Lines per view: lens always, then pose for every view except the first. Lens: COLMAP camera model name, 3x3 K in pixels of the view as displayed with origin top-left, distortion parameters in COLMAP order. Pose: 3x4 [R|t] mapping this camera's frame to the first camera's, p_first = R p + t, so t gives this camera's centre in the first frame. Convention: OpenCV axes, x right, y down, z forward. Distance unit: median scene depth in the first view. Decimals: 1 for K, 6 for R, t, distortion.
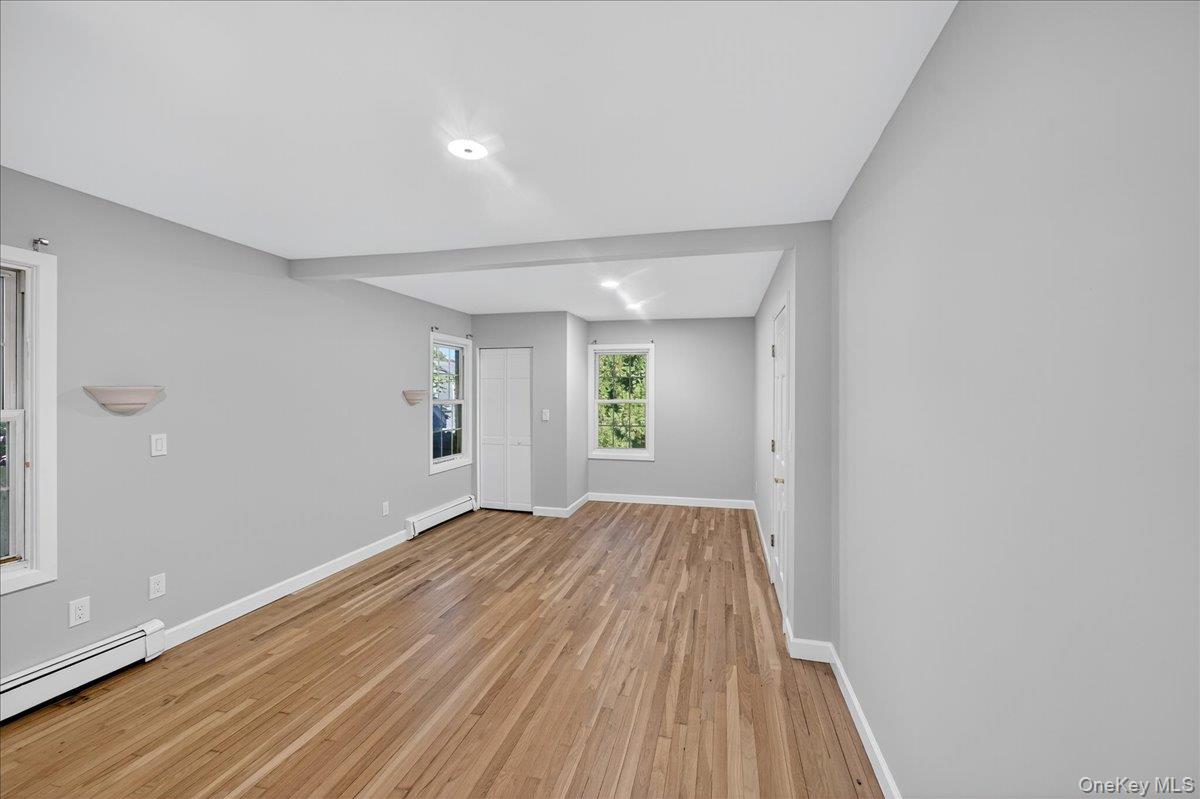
lens RADIAL K [[481.6, 0, 598.6], [0, 481.6, 396.6], [0, 0, 1]] dist [0.001161, 0.000611]
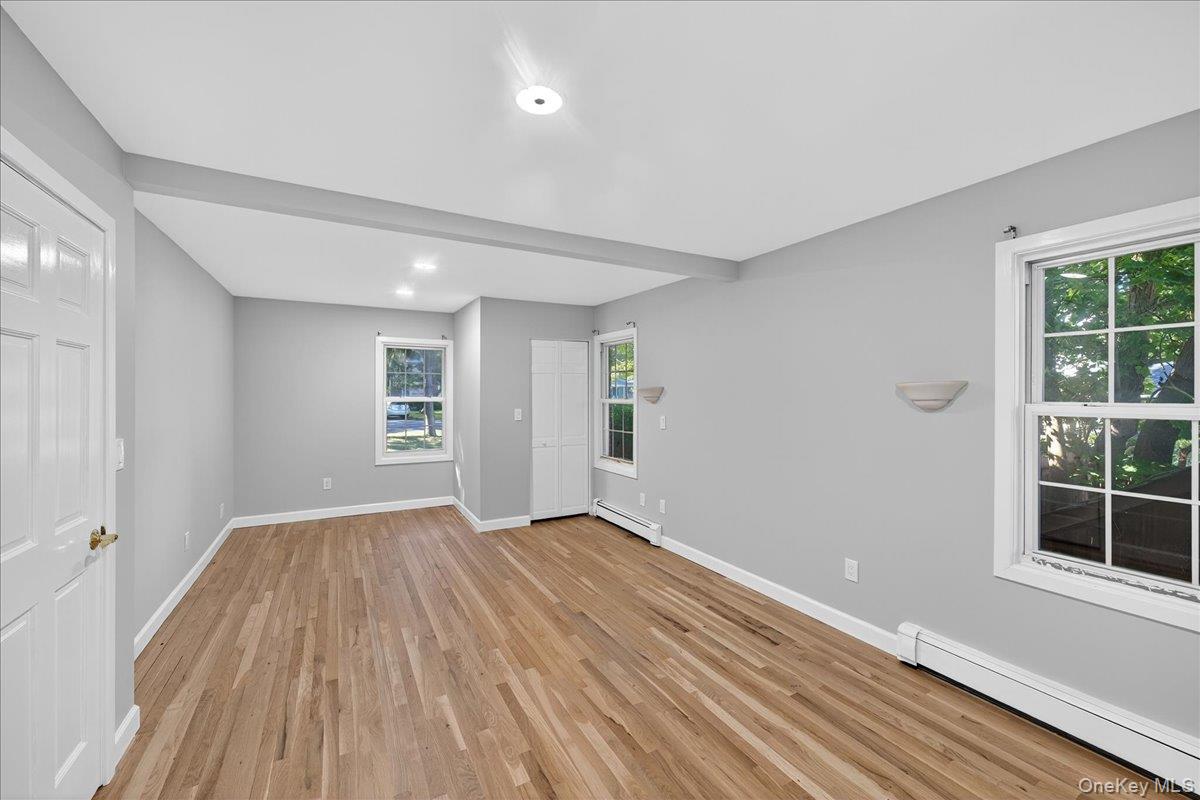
lens RADIAL K [[481.6, 0, 595.3], [0, 481.6, 396.4], [0, 0, 1]] dist [0.001161, 0.000611]
pose [[-0.732488, -0.002539, -0.680775, 0.316253], [-0.005380, 0.999983, 0.002059, 0.007515], [0.680759, 0.005171, -0.732490, 1.657787]]
